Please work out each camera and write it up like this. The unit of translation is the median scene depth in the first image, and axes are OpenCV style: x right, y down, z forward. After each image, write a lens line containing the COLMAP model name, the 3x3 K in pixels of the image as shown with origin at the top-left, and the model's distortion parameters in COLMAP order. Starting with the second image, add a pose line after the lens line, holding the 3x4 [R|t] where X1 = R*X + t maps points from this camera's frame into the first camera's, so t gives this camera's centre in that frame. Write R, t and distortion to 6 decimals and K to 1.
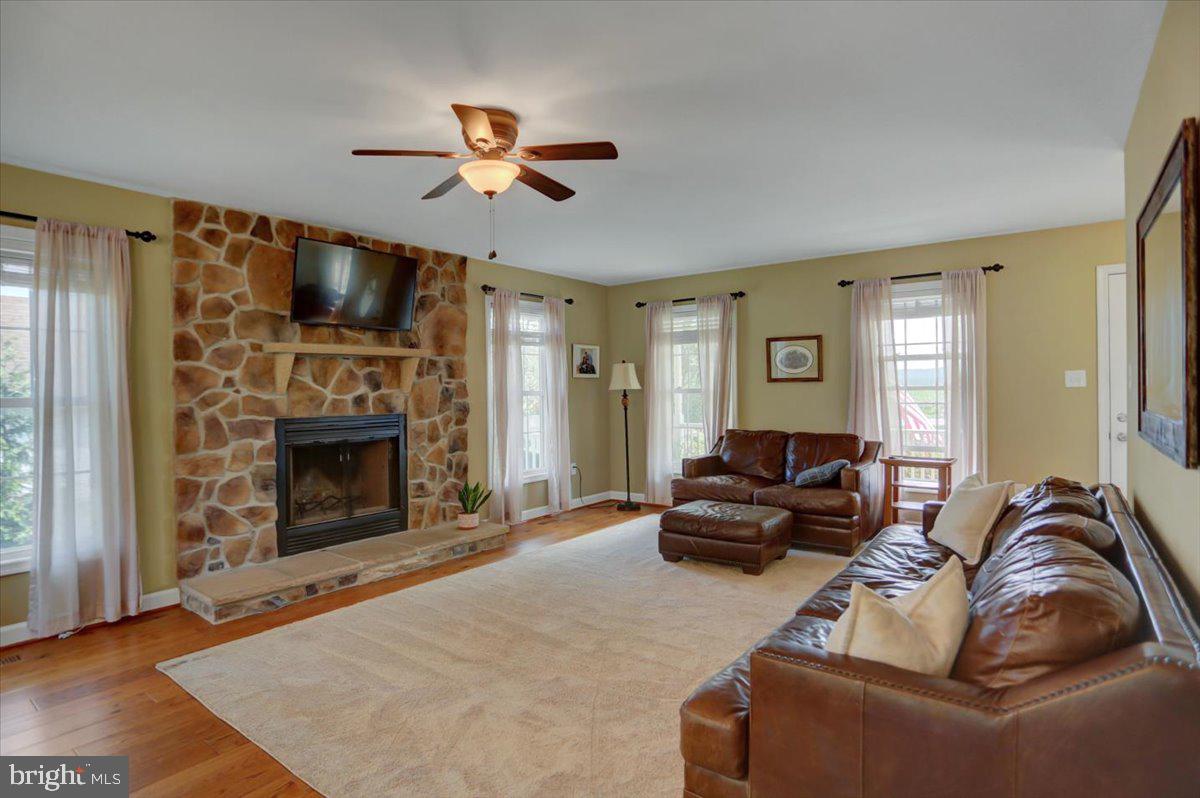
lens RADIAL K [[617.8, 0, 598.0], [0, 617.8, 395.4], [0, 0, 1]] dist [-0.041878, -0.000260]
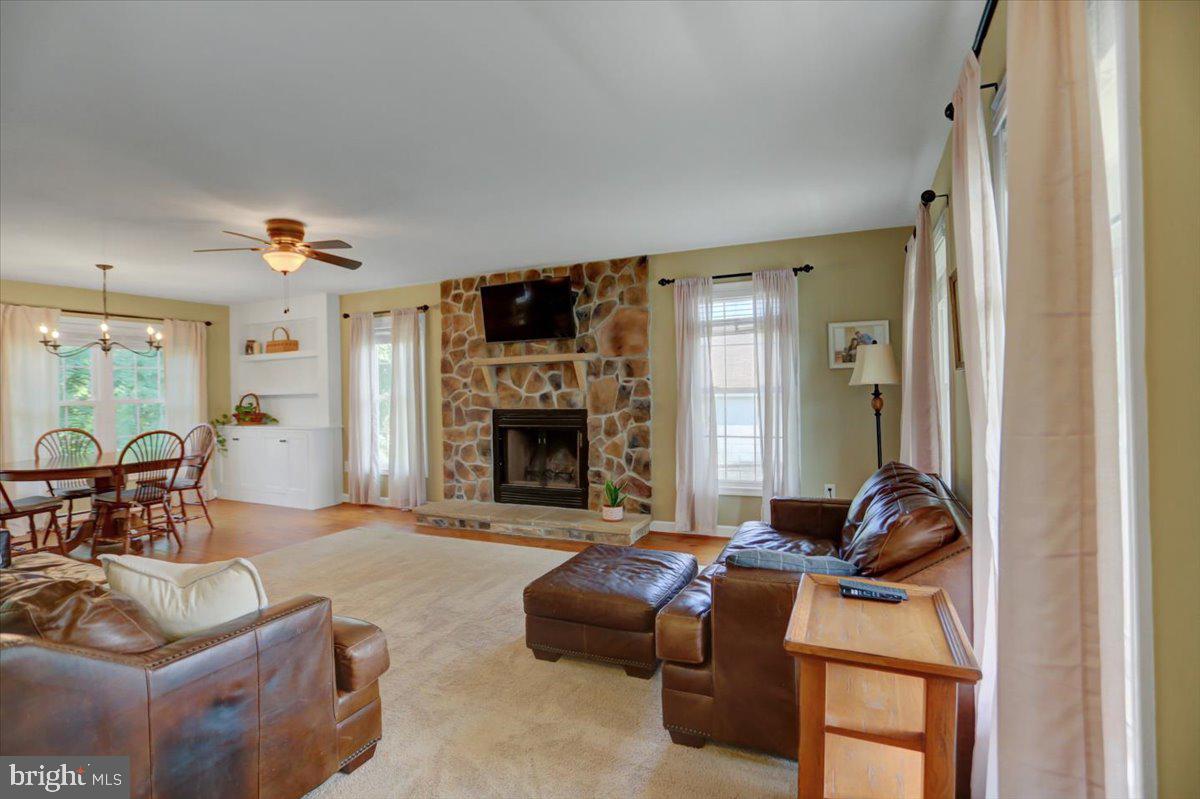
lens RADIAL K [[595.0, 0, 591.2], [0, 595.0, 390.1], [0, 0, 1]] dist [-0.076580, 0.032456]
pose [[0.213757, 0.013981, -0.976787, 0.855125], [0.013322, 0.999763, 0.017225, -0.027565], [0.976796, -0.016695, 0.213520, 0.839895]]
